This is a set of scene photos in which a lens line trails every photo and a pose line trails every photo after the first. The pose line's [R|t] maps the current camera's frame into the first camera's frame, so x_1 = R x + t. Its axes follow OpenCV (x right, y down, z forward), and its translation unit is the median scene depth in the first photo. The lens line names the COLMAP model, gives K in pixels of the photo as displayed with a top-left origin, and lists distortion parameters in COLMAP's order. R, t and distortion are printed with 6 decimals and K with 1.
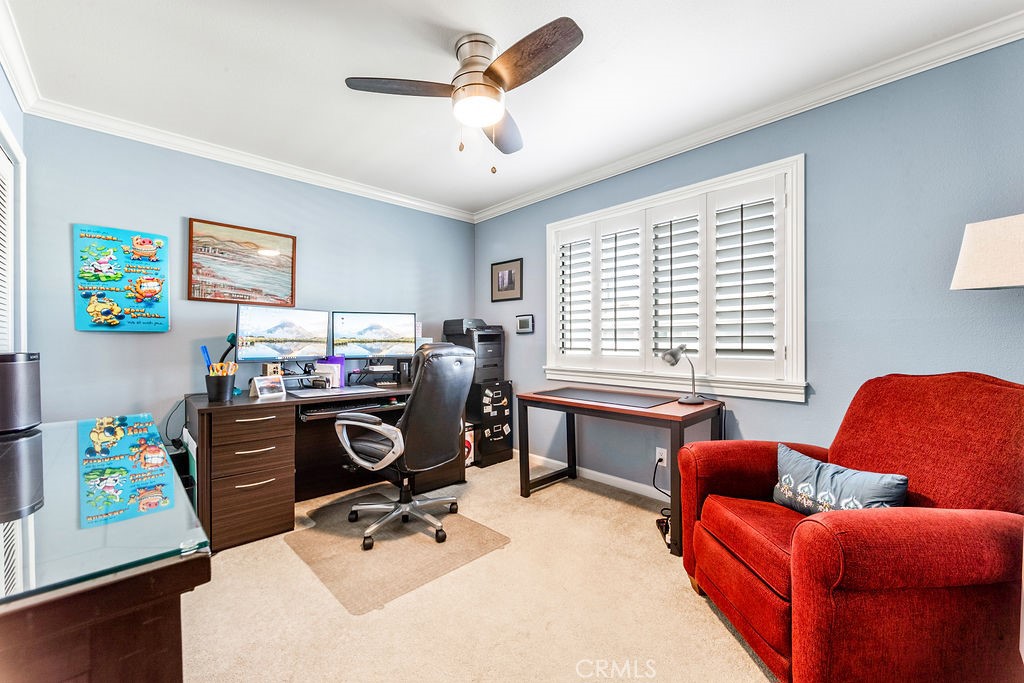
lens RADIAL K [[420.0, 0, 512.9], [0, 420.0, 343.4], [0, 0, 1]] dist [0.000184, 0.000008]
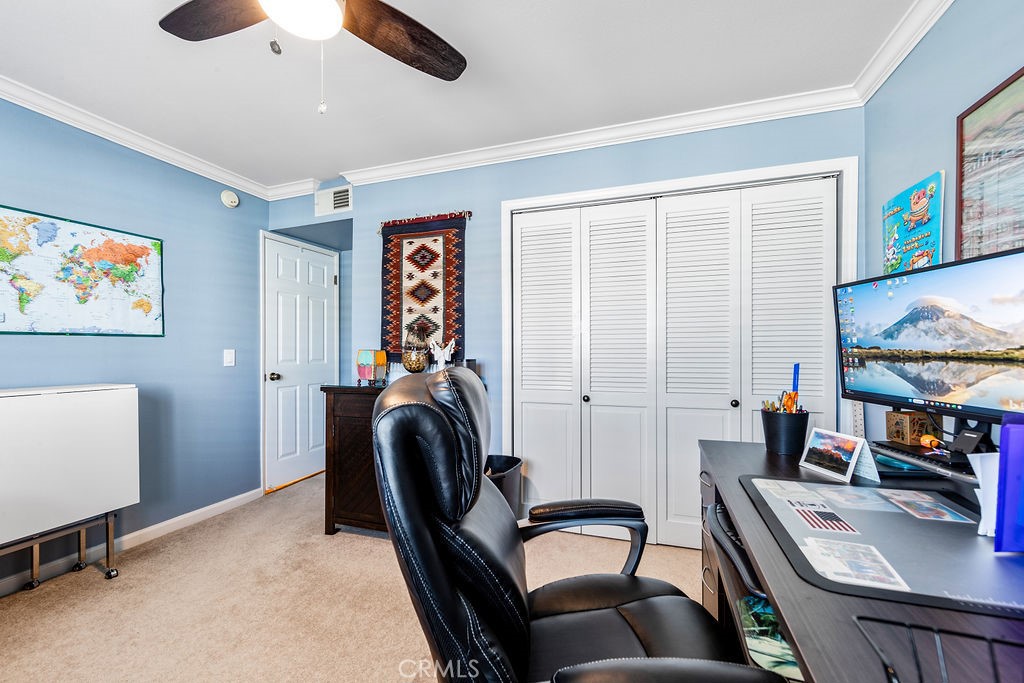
lens RADIAL K [[420.0, 0, 512.0], [0, 420.0, 349.1], [0, 0, 1]] dist [0.000184, 0.000008]
pose [[-0.877795, -0.012914, -0.478862, -0.041694], [-0.013266, 0.999909, -0.002648, -0.007575], [0.478853, 0.004028, -0.877886, 1.152731]]
